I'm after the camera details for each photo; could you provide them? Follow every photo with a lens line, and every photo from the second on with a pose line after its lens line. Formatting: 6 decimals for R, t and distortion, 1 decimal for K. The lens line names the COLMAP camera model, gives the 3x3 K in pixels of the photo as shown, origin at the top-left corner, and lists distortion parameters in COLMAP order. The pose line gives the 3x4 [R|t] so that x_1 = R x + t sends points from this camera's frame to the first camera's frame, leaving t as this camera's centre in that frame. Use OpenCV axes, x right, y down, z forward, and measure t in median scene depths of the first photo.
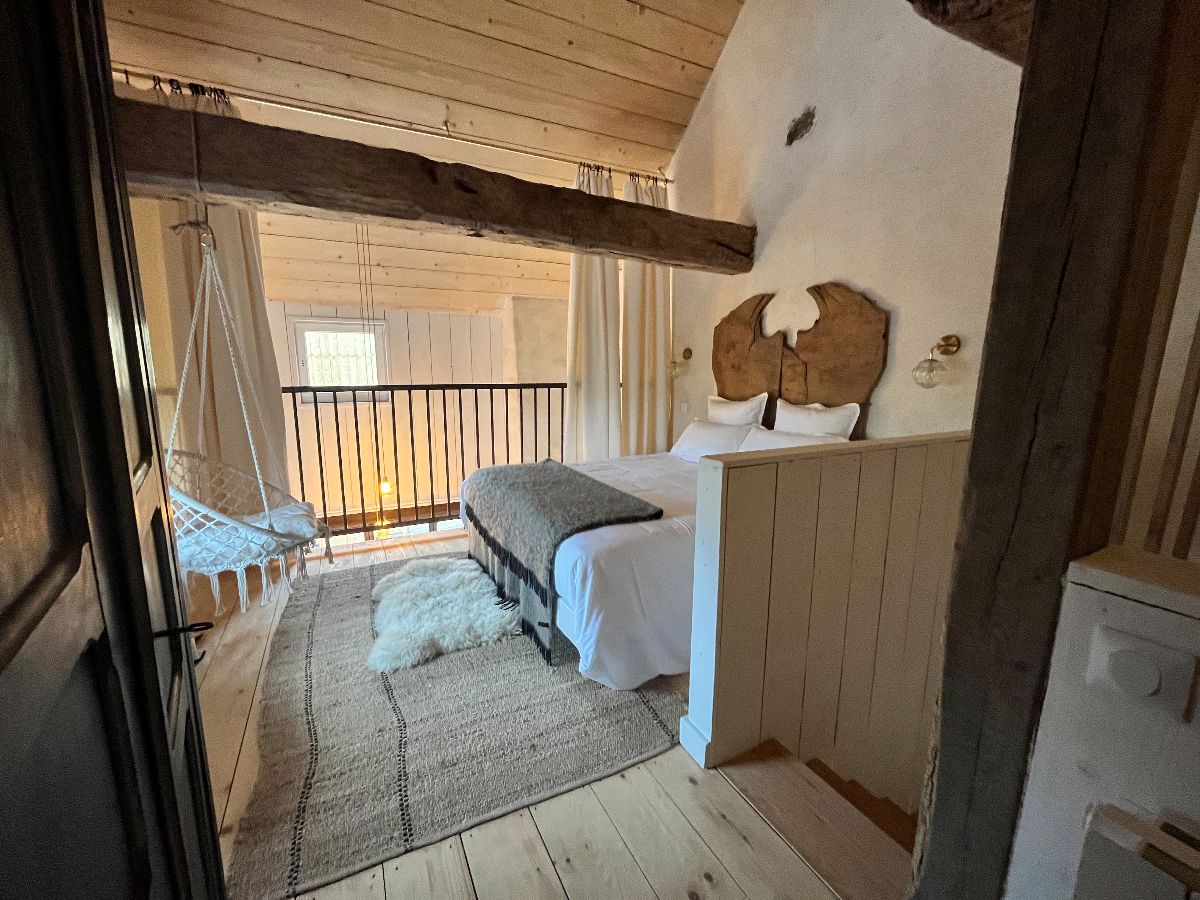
lens RADIAL K [[490.5, 0, 598.0], [0, 490.5, 452.9], [0, 0, 1]] dist [-0.003045, -0.000193]
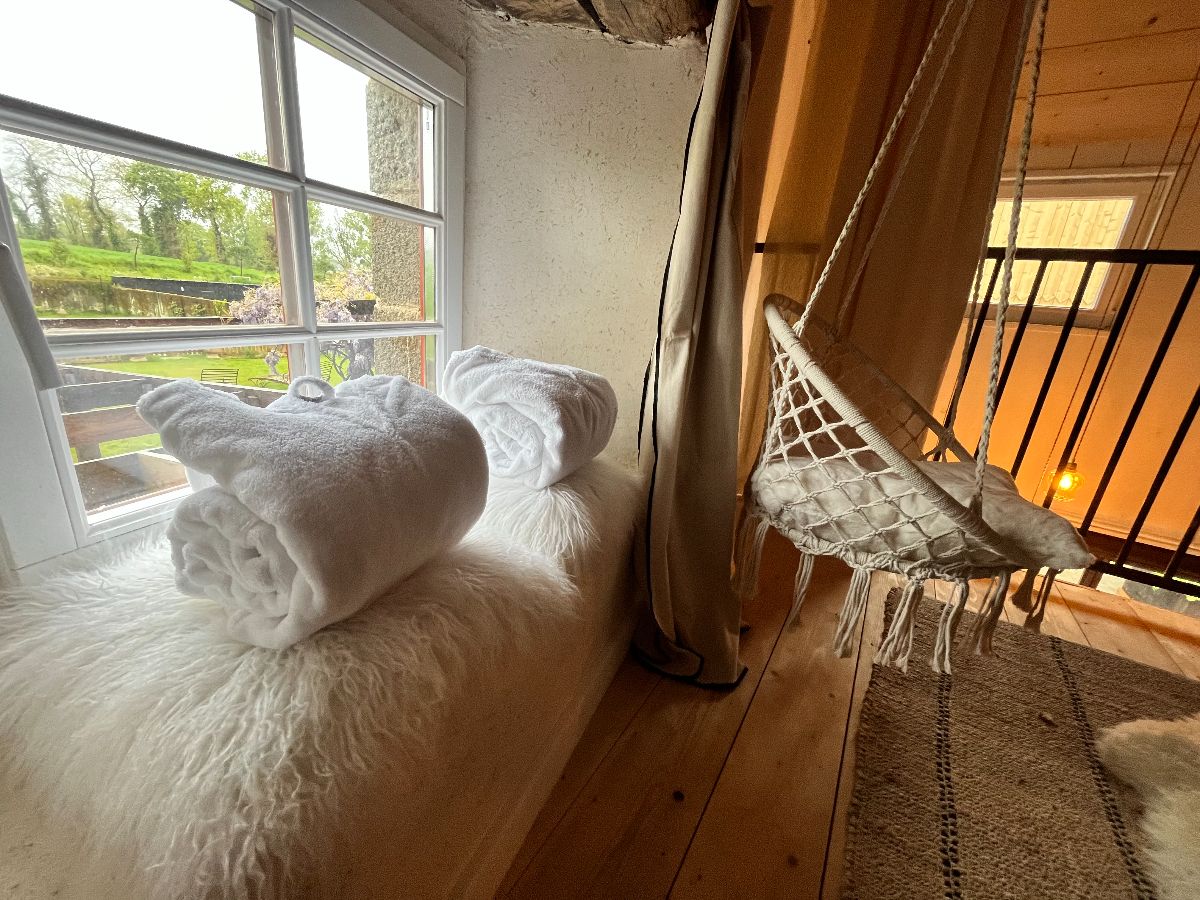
lens RADIAL K [[490.5, 0, 598.0], [0, 490.5, 452.9], [0, 0, 1]] dist [-0.003045, -0.000193]
pose [[0.494919, 0.296248, -0.816880, -0.524731], [-0.237460, 0.950415, 0.200807, 0.106683], [0.835864, 0.094593, 0.540726, 0.556447]]
